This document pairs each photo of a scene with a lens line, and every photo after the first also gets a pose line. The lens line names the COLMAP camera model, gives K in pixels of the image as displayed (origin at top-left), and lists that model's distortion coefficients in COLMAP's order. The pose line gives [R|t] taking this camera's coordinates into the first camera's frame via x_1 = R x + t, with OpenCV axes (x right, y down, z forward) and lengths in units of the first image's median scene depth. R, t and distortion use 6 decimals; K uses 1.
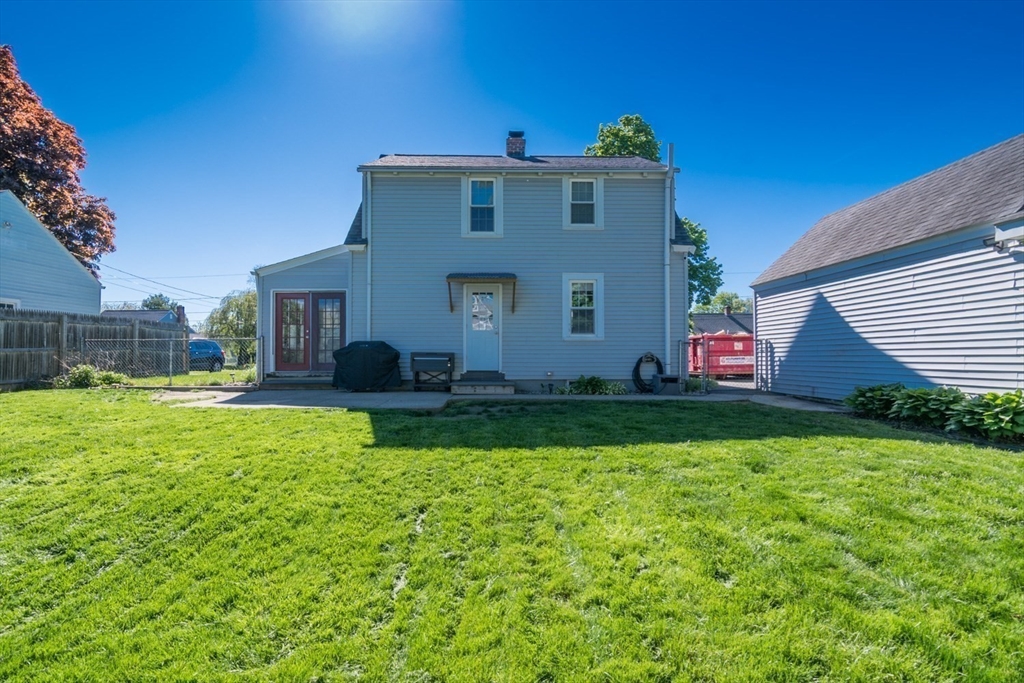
lens RADIAL K [[502.5, 0, 520.5], [0, 502.5, 345.5], [0, 0, 1]] dist [-0.007799, -0.004145]
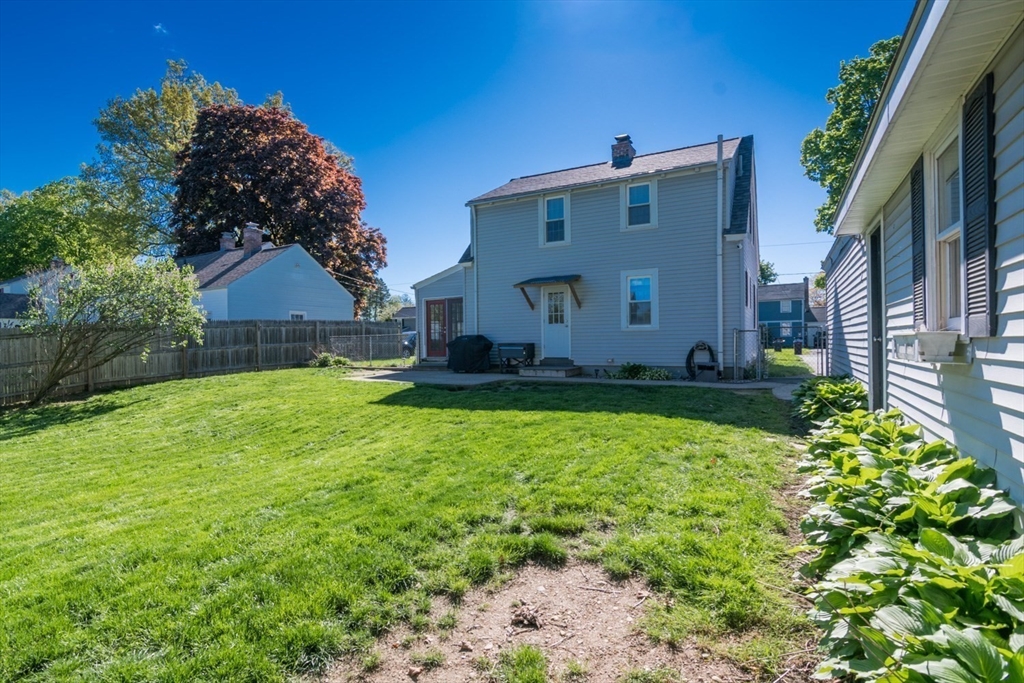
lens RADIAL K [[502.5, 0, 510.6], [0, 502.5, 347.0], [0, 0, 1]] dist [-0.007799, -0.004145]
pose [[0.872726, -0.005783, -0.488177, 0.417849], [0.025453, 0.999109, 0.033669, -0.018344], [0.487547, -0.041810, 0.872095, -0.110143]]
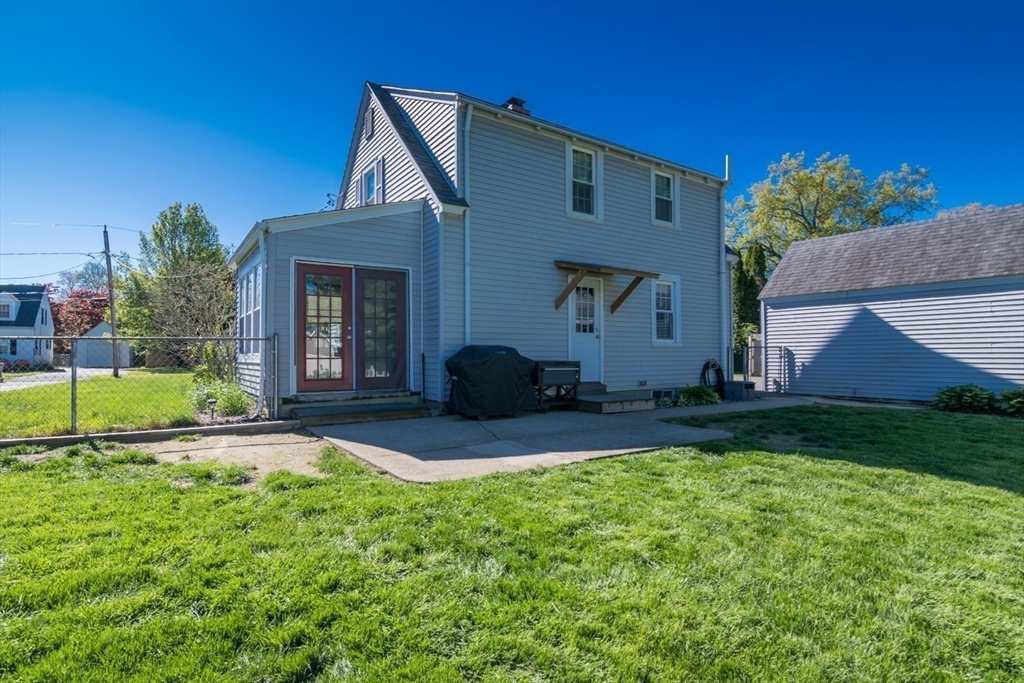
lens RADIAL K [[502.5, 0, 509.1], [0, 502.5, 343.8], [0, 0, 1]] dist [-0.007799, -0.004145]
pose [[0.844672, 0.009663, 0.535197, -0.621920], [-0.009891, 0.999948, -0.002444, -0.009420], [-0.535193, -0.003229, 0.844724, 0.370985]]
